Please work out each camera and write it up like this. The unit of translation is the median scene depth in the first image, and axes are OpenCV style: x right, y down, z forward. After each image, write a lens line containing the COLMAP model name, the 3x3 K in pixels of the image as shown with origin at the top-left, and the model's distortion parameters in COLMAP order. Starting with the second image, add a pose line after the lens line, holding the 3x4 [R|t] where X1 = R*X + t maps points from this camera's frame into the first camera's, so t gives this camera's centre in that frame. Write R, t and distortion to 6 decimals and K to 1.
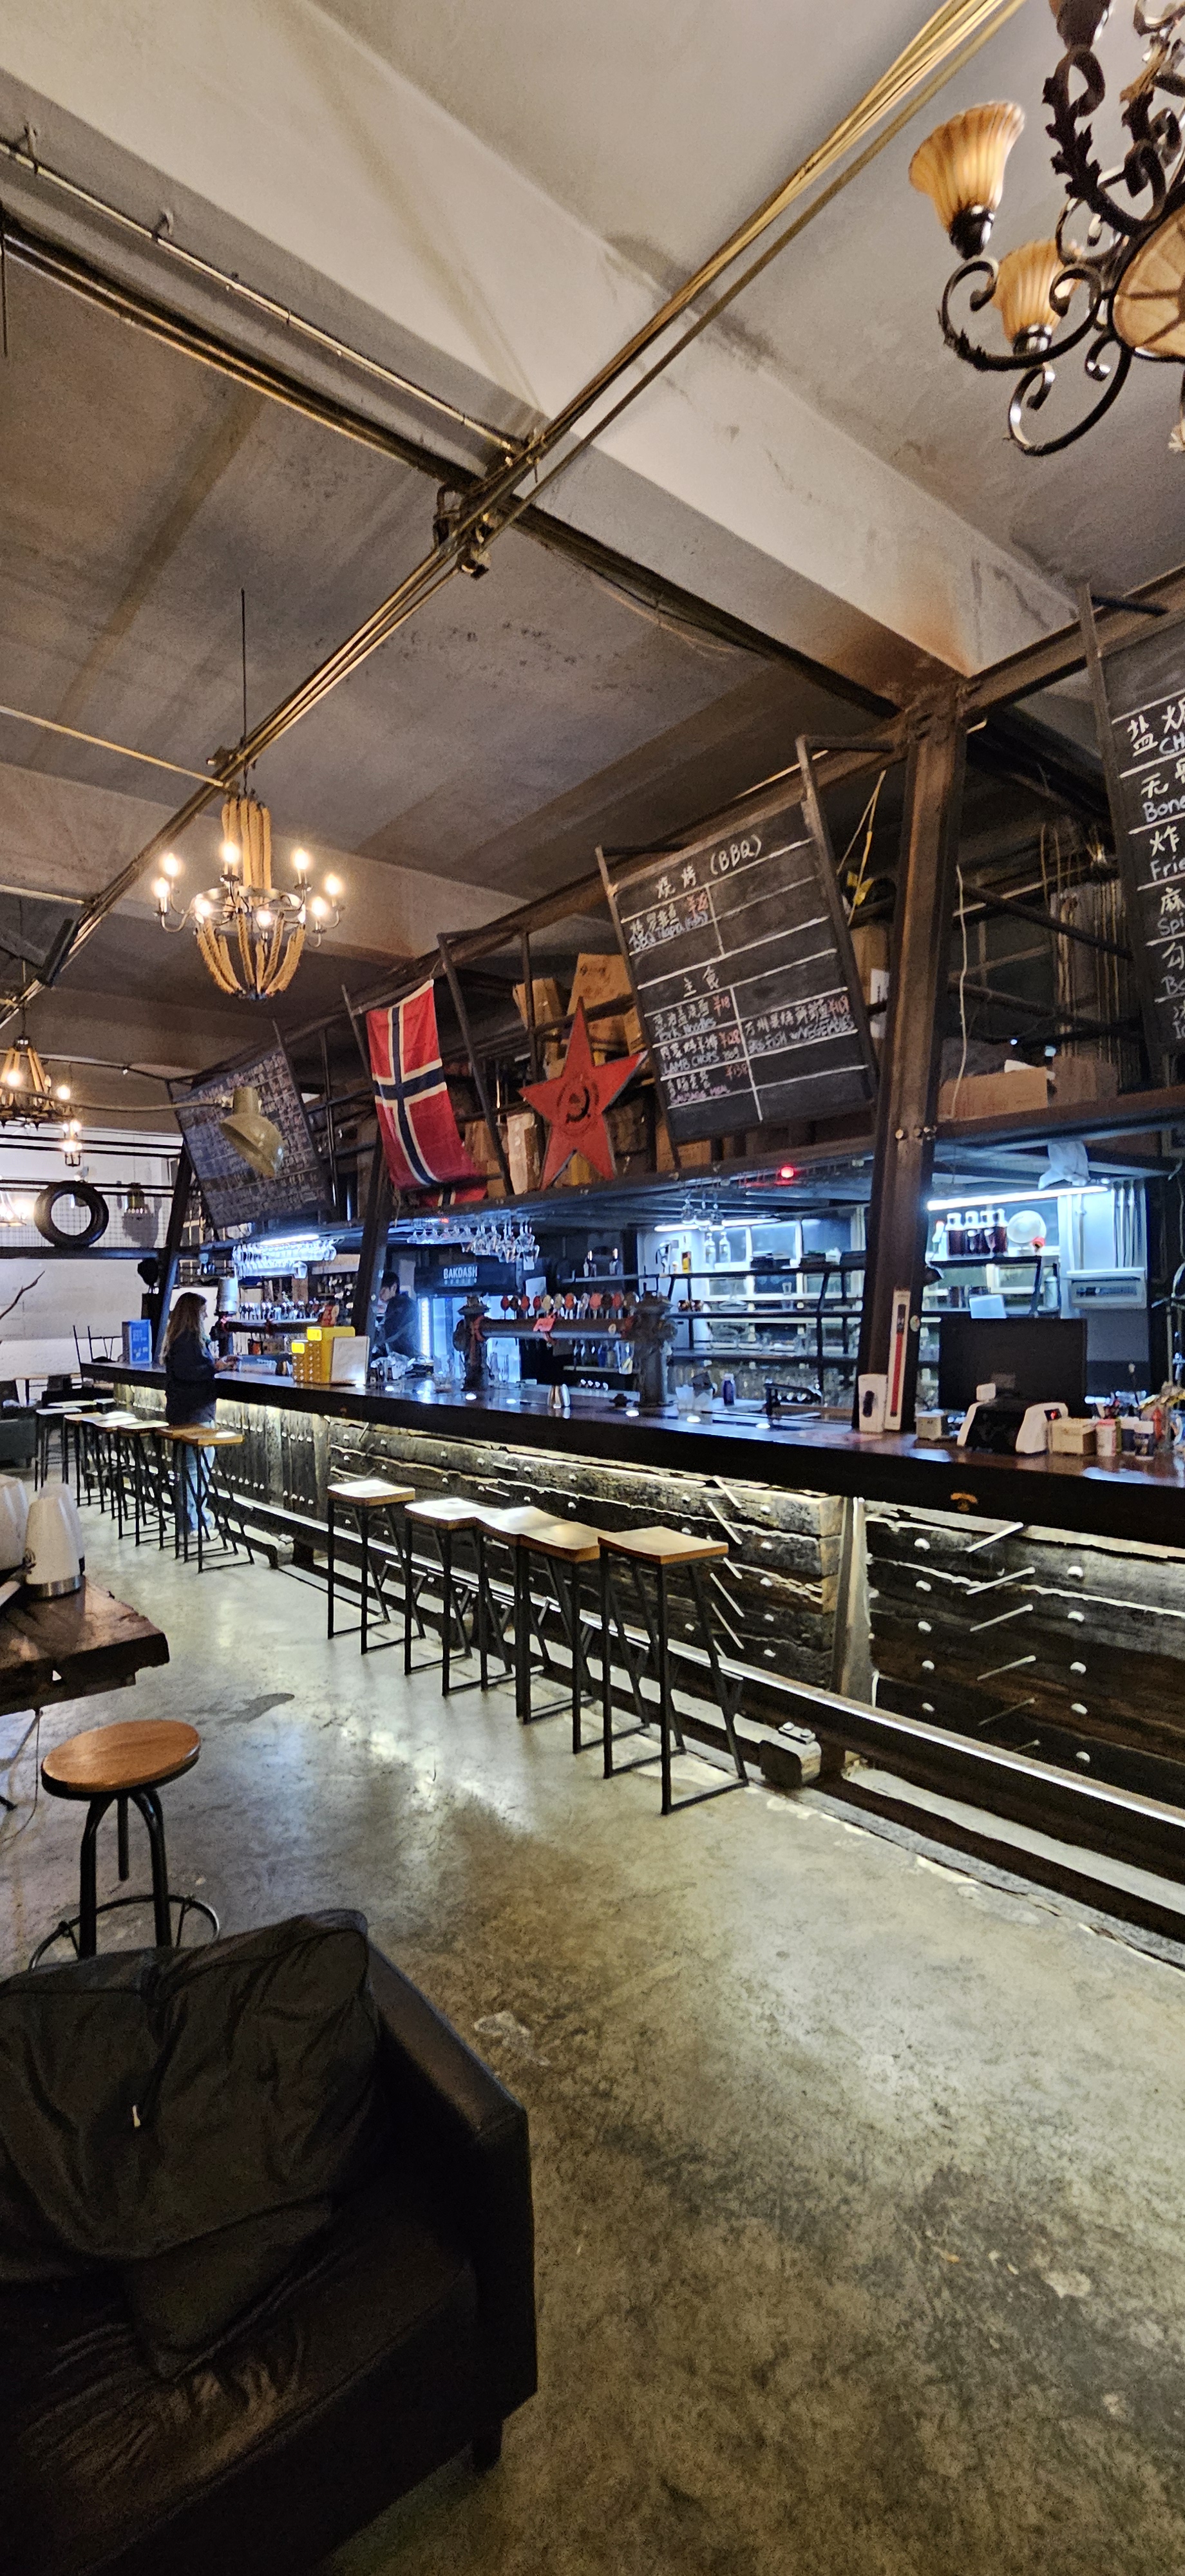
lens RADIAL K [[1072.4, 0, 586.1], [0, 1072.4, 1309.7], [0, 0, 1]] dist [-0.002955, 0.003610]
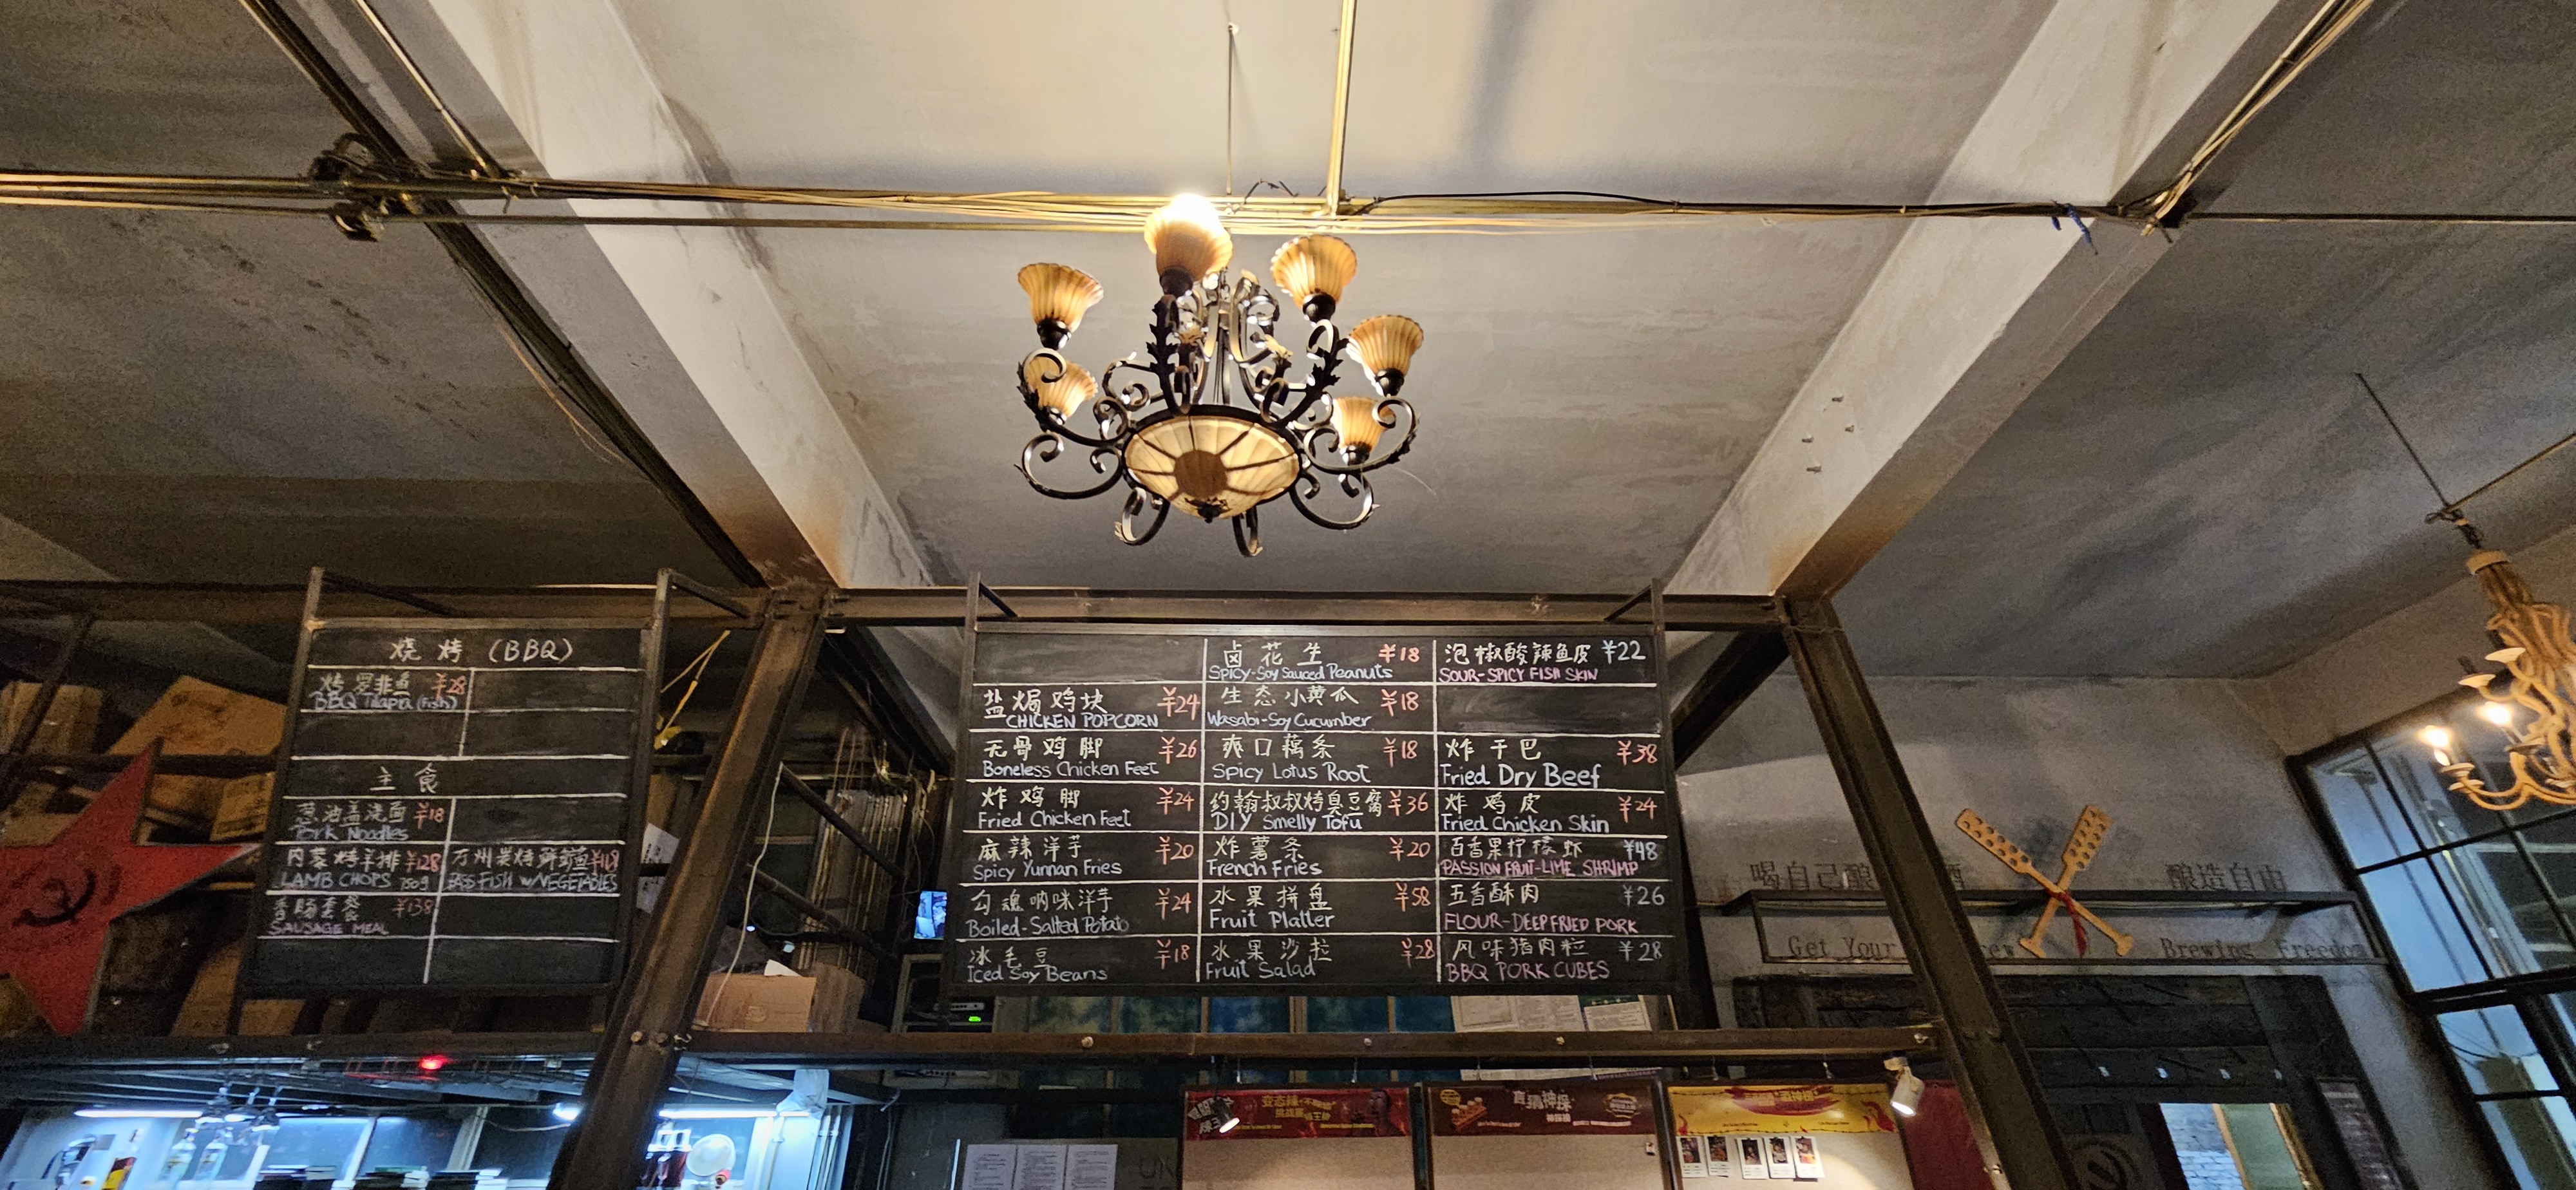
lens RADIAL K [[1072.3, 0, 1289.7], [0, 1072.3, 613.1], [0, 0, 1]] dist [-0.002955, 0.003610]
pose [[0.614231, 0.398517, 0.681105, -0.072860], [-0.007856, 0.866158, -0.499708, -0.037316], [-0.789087, 0.301585, 0.535152, 0.079489]]
